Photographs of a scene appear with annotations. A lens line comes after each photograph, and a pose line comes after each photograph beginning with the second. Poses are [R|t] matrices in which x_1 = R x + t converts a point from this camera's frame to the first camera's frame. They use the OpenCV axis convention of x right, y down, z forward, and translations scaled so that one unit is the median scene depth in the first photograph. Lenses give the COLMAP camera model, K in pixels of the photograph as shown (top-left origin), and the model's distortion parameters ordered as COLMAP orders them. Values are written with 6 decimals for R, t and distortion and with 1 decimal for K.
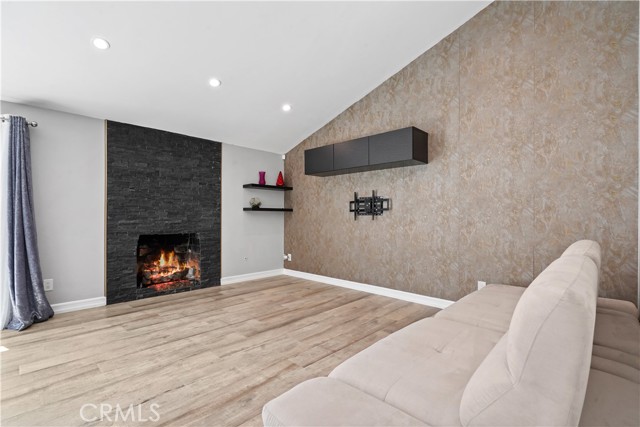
lens RADIAL K [[296.4, 0, 315.6], [0, 296.4, 214.6], [0, 0, 1]] dist [-0.001830, -0.000101]
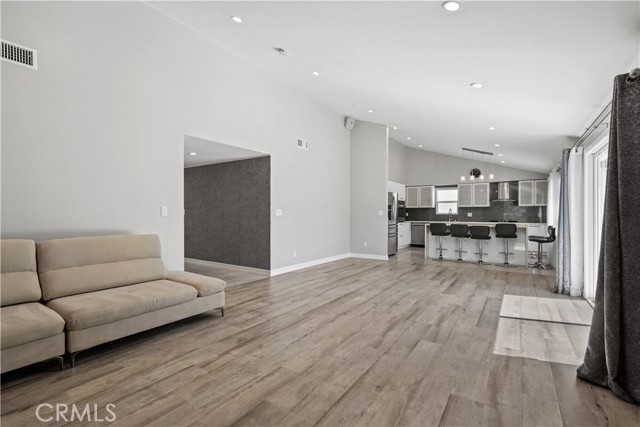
lens RADIAL K [[298.9, 0, 317.1], [0, 298.9, 221.5], [0, 0, 1]] dist [-0.003471, -0.000331]
pose [[-0.983921, 0.000044, -0.178606, -0.174014], [-0.003337, 0.999821, 0.018628, -0.008593], [0.178575, 0.018924, -0.983744, 1.302121]]
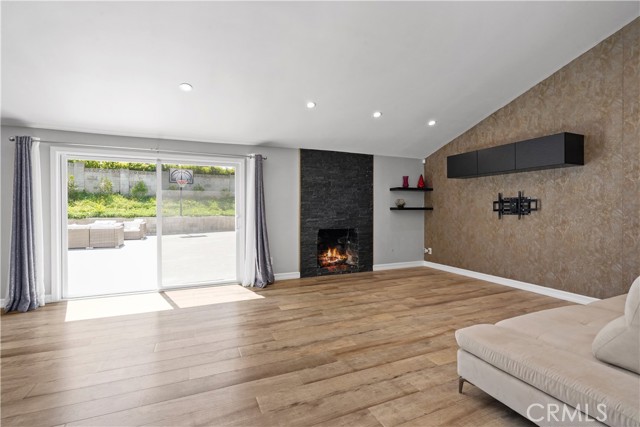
lens RADIAL K [[296.6, 0, 317.6], [0, 296.6, 210.5], [0, 0, 1]] dist [-0.002774, 0.000332]
pose [[0.924004, -0.003377, -0.382367, -0.081668], [0.007381, 0.999932, 0.009008, -0.034284], [0.382310, -0.011146, 0.923967, -0.304756]]
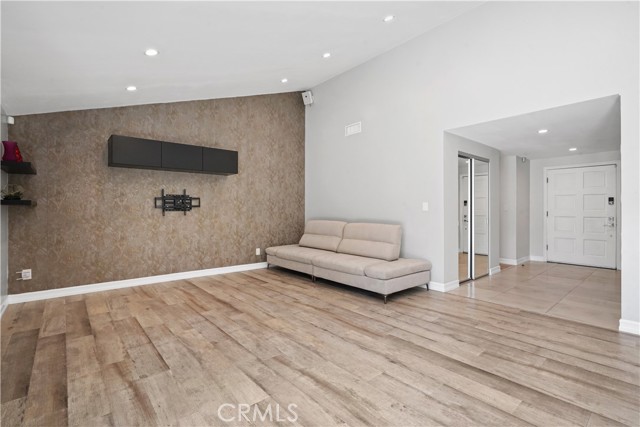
lens RADIAL K [[297.9, 0, 315.2], [0, 297.9, 210.8], [0, 0, 1]] dist [-0.002395, 0.000446]
pose [[0.093494, -0.006952, 0.995596, -1.094585], [-0.006468, 0.999950, 0.007590, -0.013738], [-0.995599, -0.007149, 0.093444, 0.457786]]
